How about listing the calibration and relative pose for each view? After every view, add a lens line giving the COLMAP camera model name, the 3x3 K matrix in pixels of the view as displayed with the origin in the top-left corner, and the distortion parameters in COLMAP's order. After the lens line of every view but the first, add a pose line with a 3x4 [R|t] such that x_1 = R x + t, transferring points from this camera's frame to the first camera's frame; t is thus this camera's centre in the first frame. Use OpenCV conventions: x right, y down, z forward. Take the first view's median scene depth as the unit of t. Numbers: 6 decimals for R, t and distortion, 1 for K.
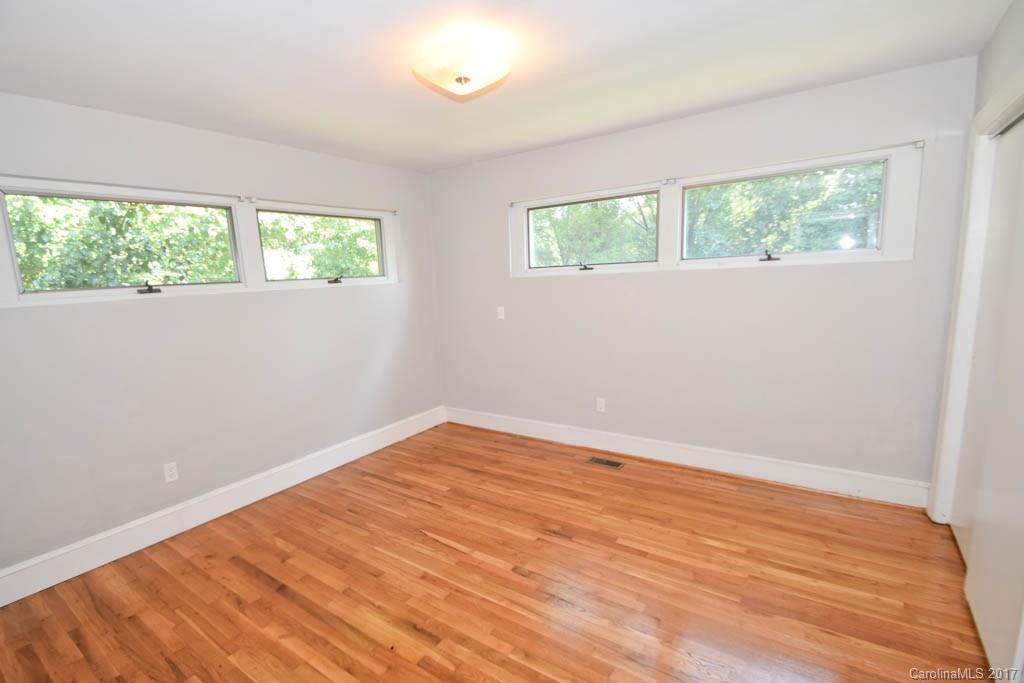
lens RADIAL K [[457.8, 0, 507.6], [0, 457.8, 357.1], [0, 0, 1]] dist [-0.007977, -0.000653]
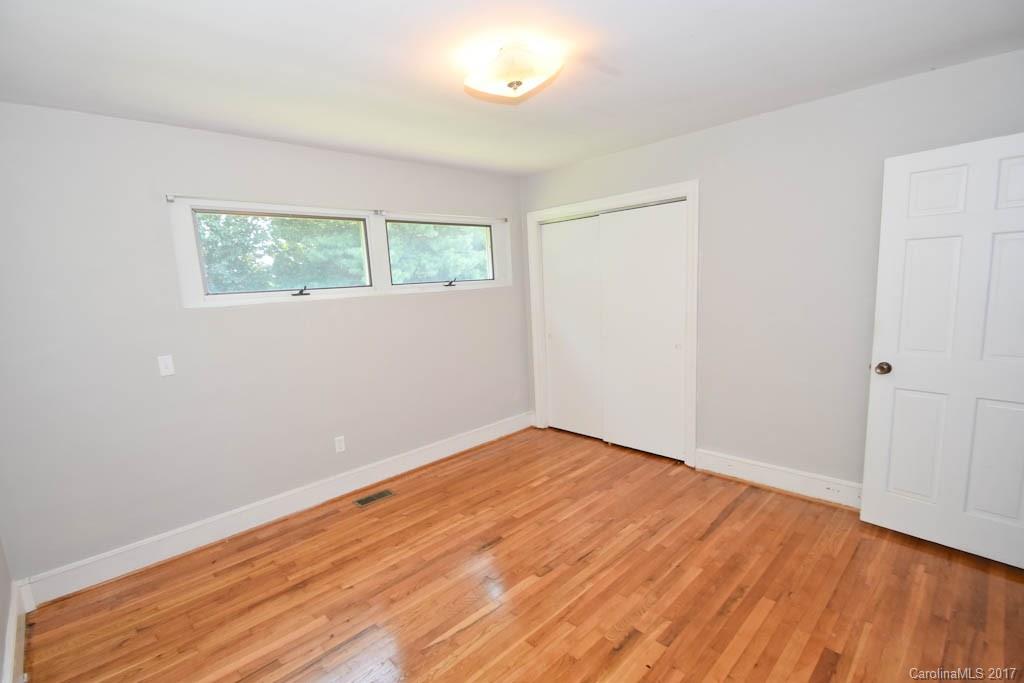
lens RADIAL K [[442.3, 0, 510.4], [0, 442.3, 348.2], [0, 0, 1]] dist [-0.009394, -0.000147]
pose [[0.238846, -0.109690, 0.964842, -0.659718], [0.219822, 0.973914, 0.056305, -0.066305], [-0.945849, 0.198645, 0.256728, 0.533974]]
